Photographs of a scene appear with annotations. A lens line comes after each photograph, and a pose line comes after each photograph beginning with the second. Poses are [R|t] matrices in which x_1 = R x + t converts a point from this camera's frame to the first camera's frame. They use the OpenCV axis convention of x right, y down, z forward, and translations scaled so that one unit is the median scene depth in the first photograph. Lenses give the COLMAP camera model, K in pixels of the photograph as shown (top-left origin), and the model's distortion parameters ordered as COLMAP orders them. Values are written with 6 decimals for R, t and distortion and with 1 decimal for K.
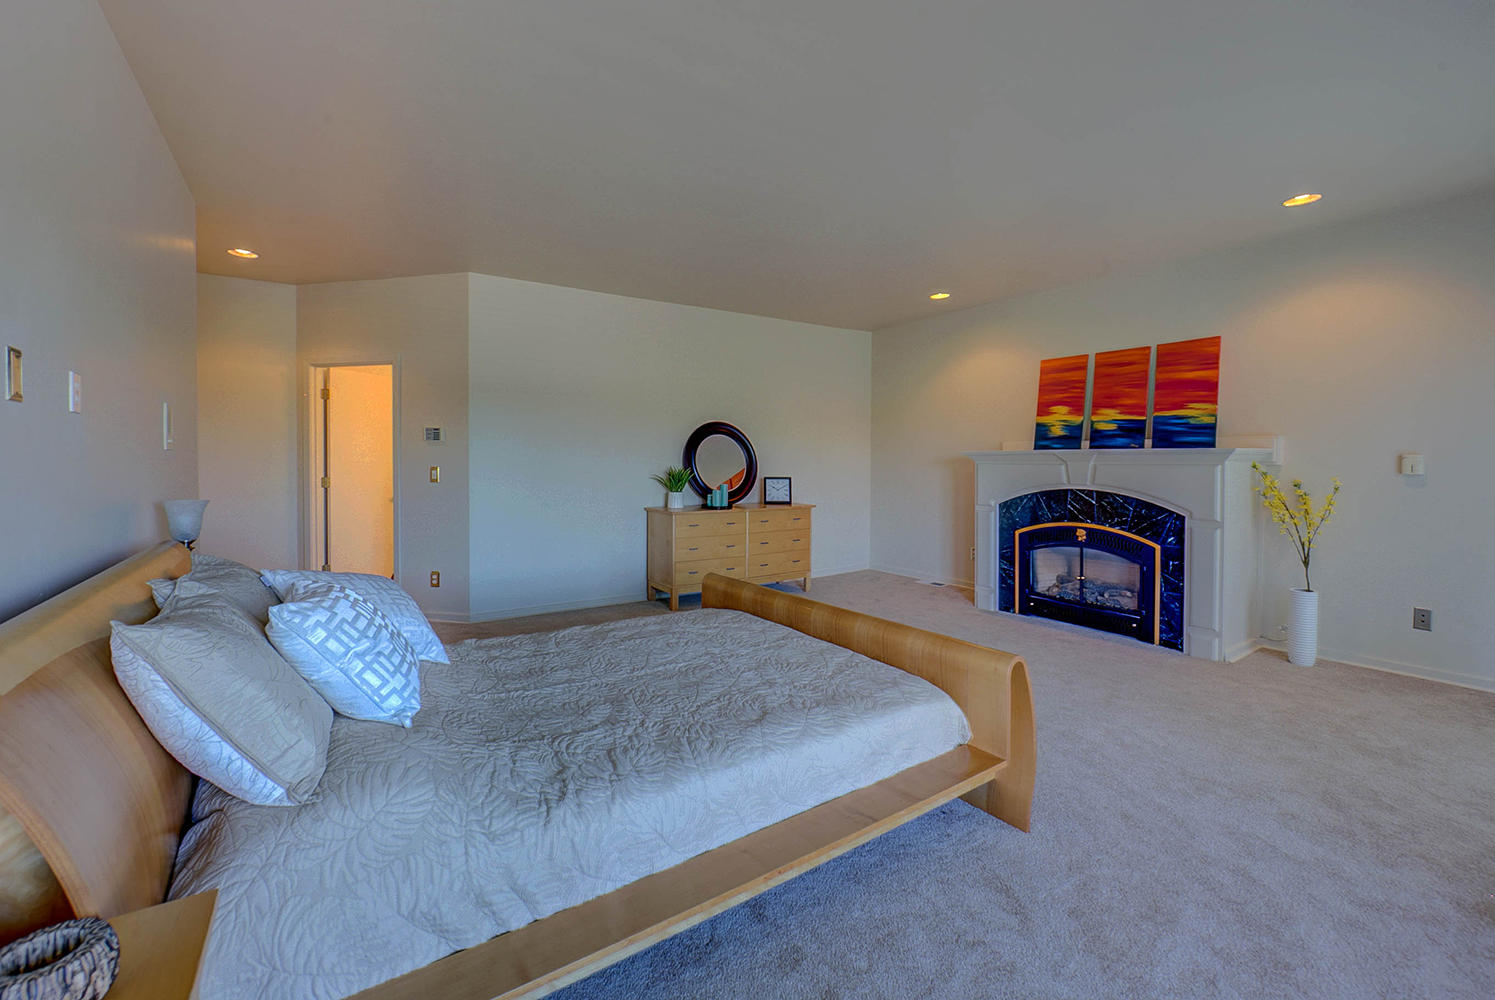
lens RADIAL K [[620.0, 0, 743.0], [0, 620.0, 463.1], [0, 0, 1]] dist [-0.013102, 0.003058]
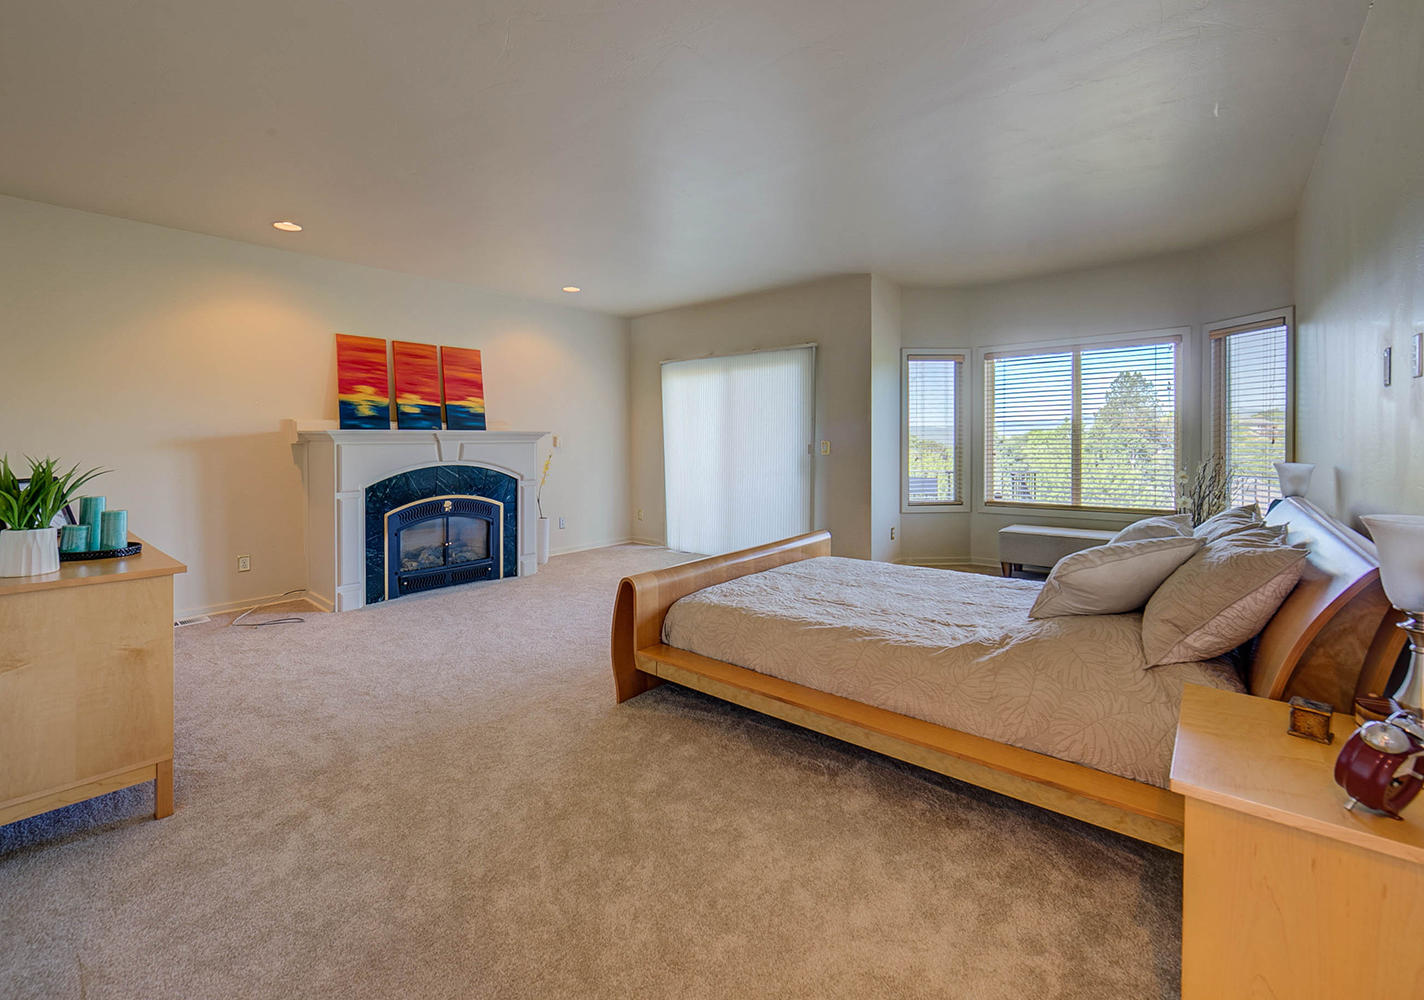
lens RADIAL K [[629.0, 0, 667.0], [0, 629.0, 447.0], [0, 0, 1]] dist [-0.005715, 0.000579]
pose [[-0.235755, -0.010342, 0.971758, -0.813665], [0.010890, 0.999852, 0.013283, -0.003186], [-0.971752, 0.013714, -0.235607, 1.078059]]
